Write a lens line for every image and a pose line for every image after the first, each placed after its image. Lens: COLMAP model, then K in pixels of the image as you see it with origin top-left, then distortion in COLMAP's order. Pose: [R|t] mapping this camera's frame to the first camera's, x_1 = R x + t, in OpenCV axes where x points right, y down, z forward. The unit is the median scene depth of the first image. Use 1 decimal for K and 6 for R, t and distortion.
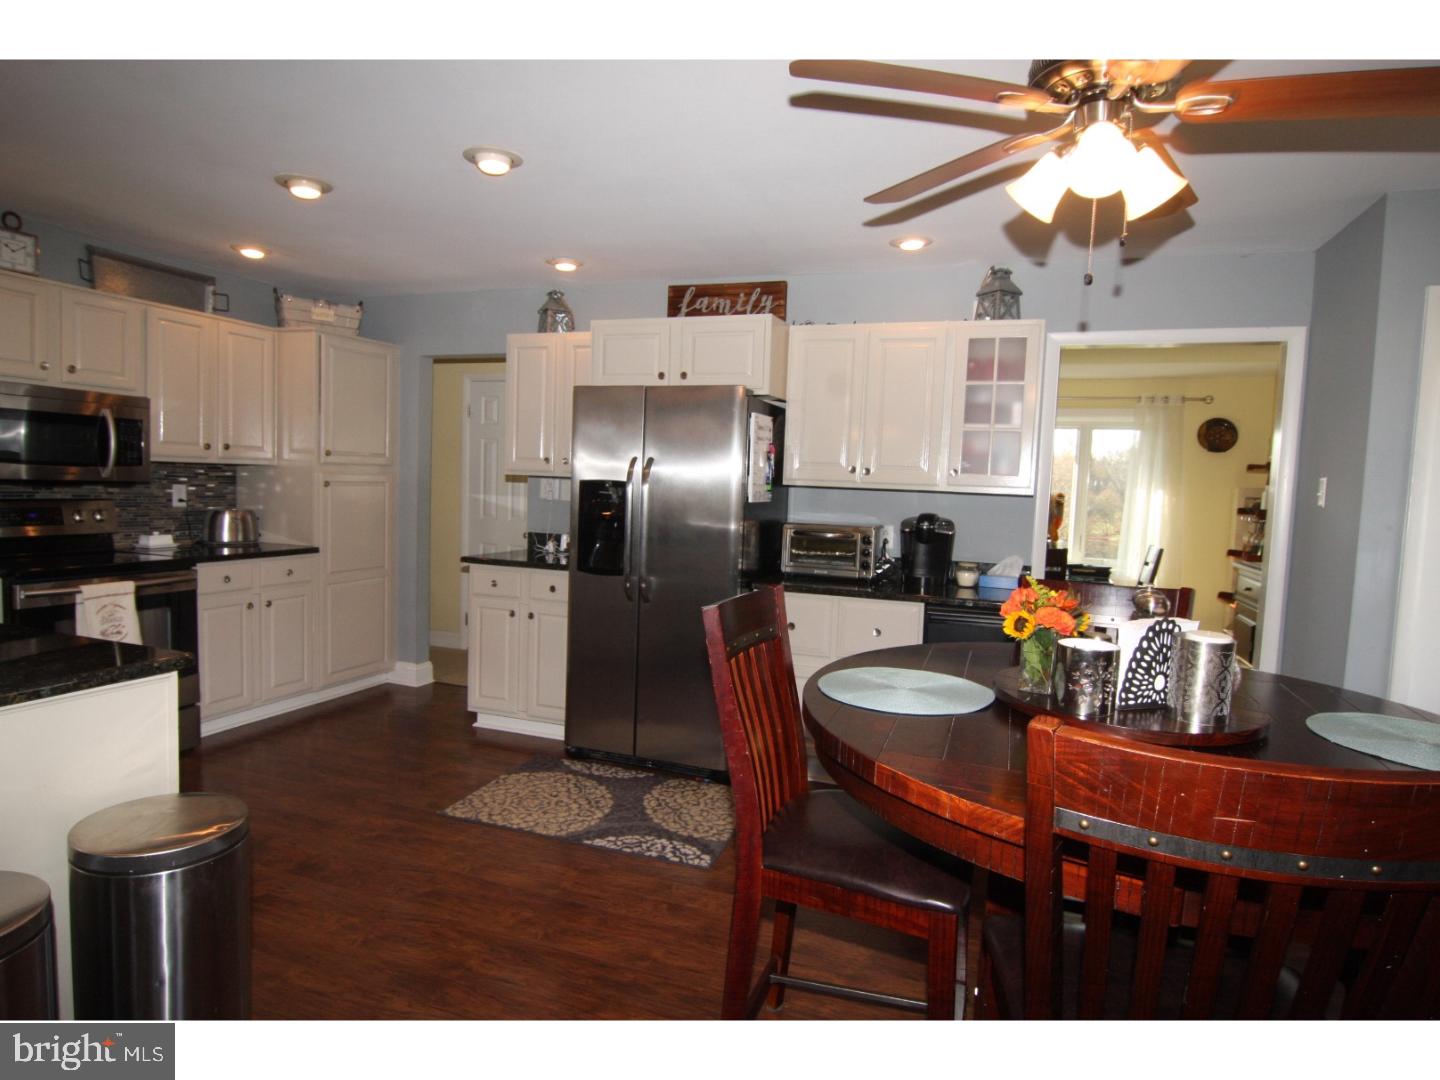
lens RADIAL K [[821.8, 0, 720.0], [0, 821.8, 540.0], [0, 0, 1]] dist [-0.013574, -0.010924]
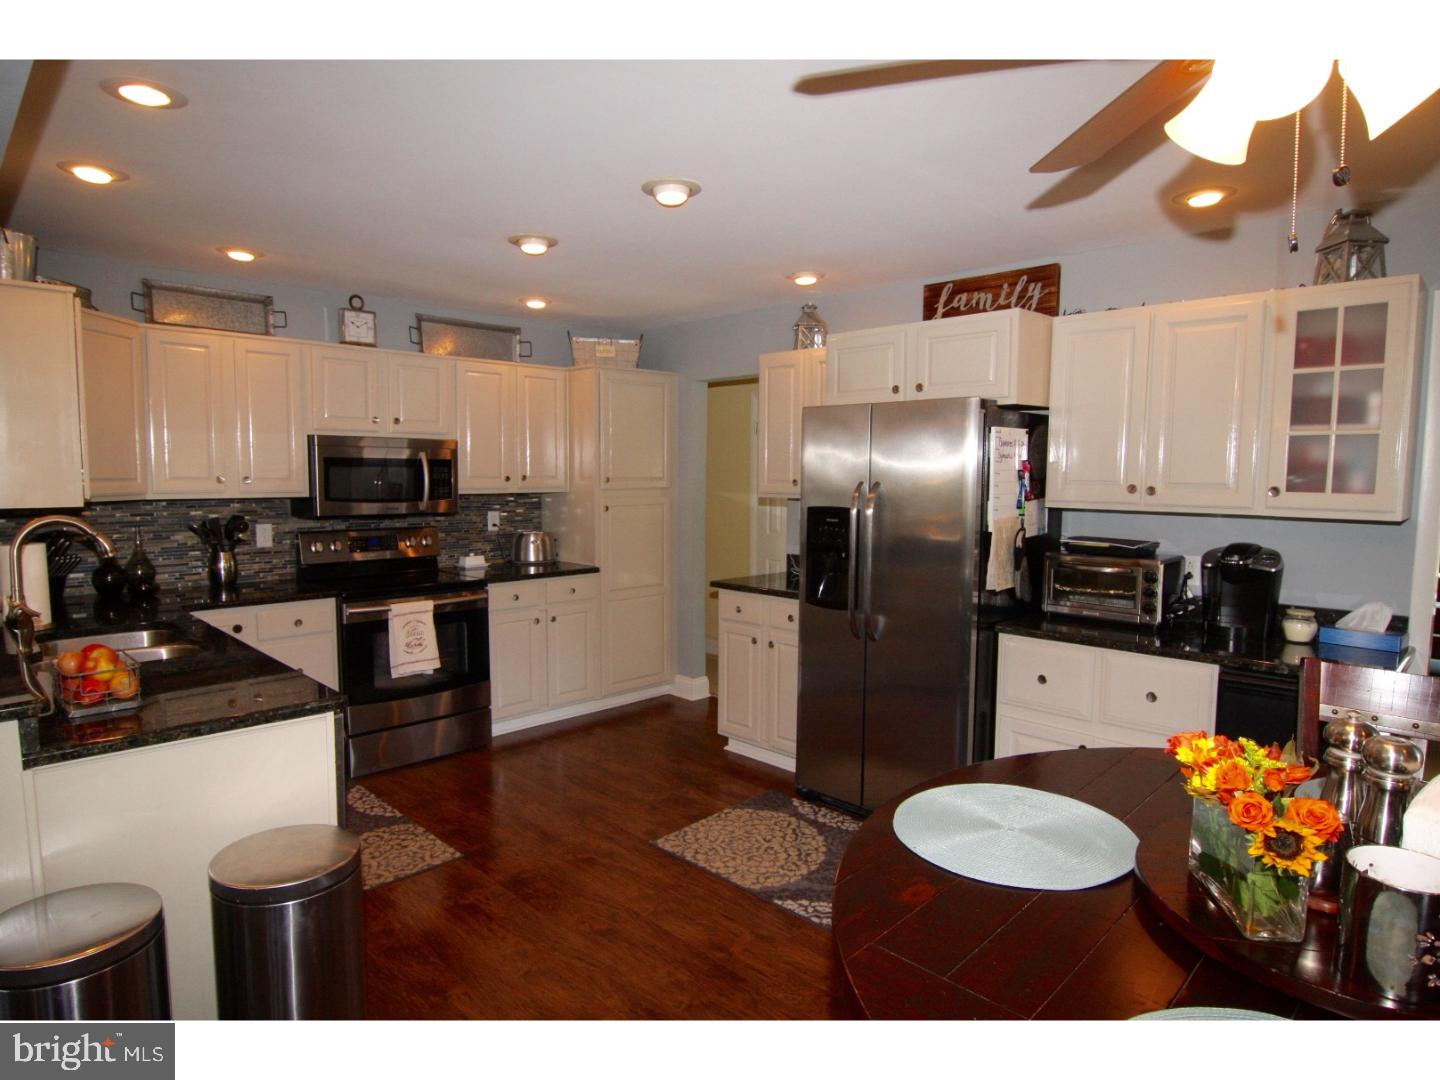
lens RADIAL K [[821.8, 0, 720.0], [0, 821.8, 540.0], [0, 0, 1]] dist [-0.013574, -0.010924]
pose [[0.903649, 0.003817, -0.428258, 0.139138], [-0.001767, 0.999985, 0.005184, -0.038737], [0.428271, -0.003927, 0.903642, 0.100446]]
